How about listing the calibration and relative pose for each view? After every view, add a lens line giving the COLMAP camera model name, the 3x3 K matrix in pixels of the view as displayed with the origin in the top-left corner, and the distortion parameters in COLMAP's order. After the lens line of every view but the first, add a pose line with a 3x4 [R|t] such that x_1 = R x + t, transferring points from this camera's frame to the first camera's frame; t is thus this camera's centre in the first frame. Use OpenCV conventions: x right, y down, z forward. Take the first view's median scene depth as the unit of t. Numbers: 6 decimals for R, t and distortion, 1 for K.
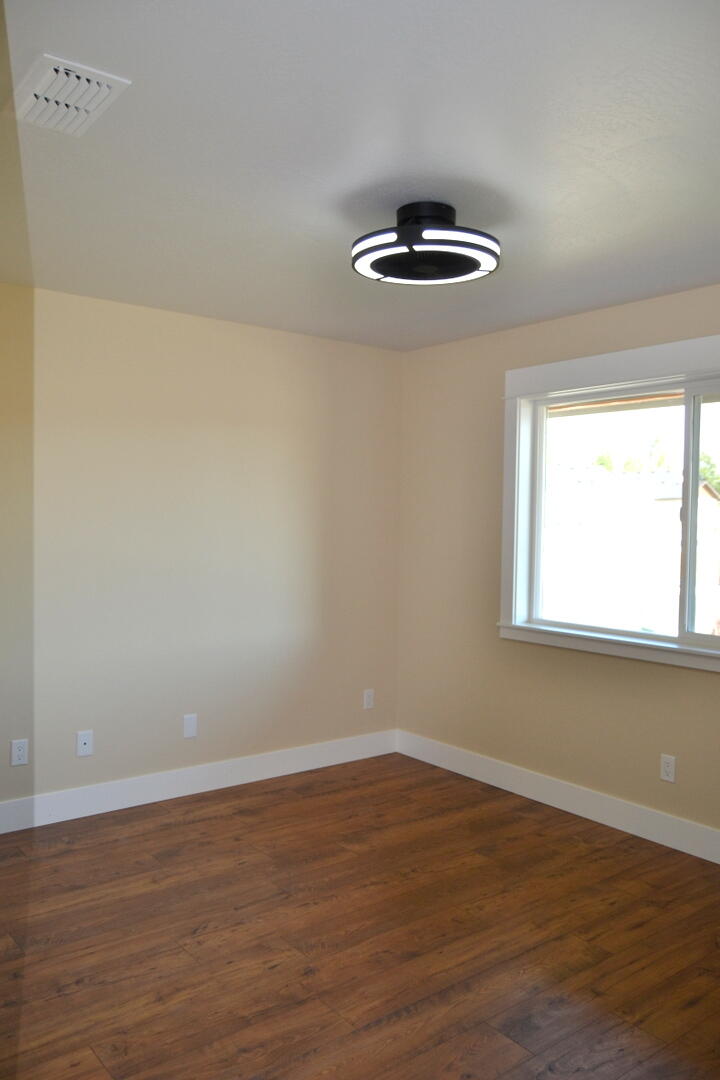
lens RADIAL K [[837.6, 0, 360.0], [0, 837.6, 540.0], [0, 0, 1]] dist [-0.030026, 0.001000]
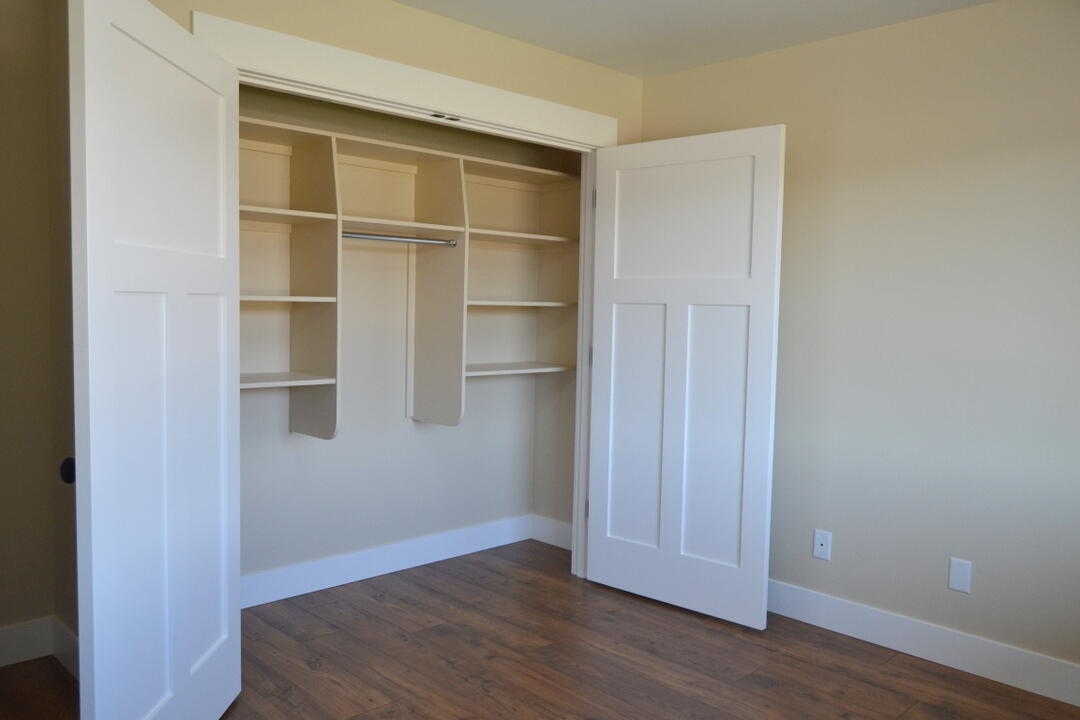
lens RADIAL K [[837.6, 0, 540.0], [0, 837.6, 360.0], [0, 0, 1]] dist [-0.030026, 0.001000]
pose [[0.108531, 0.056599, -0.992481, 0.547527], [-0.050838, 0.997387, 0.051320, 0.019130], [0.992792, 0.044886, 0.111125, 0.643474]]
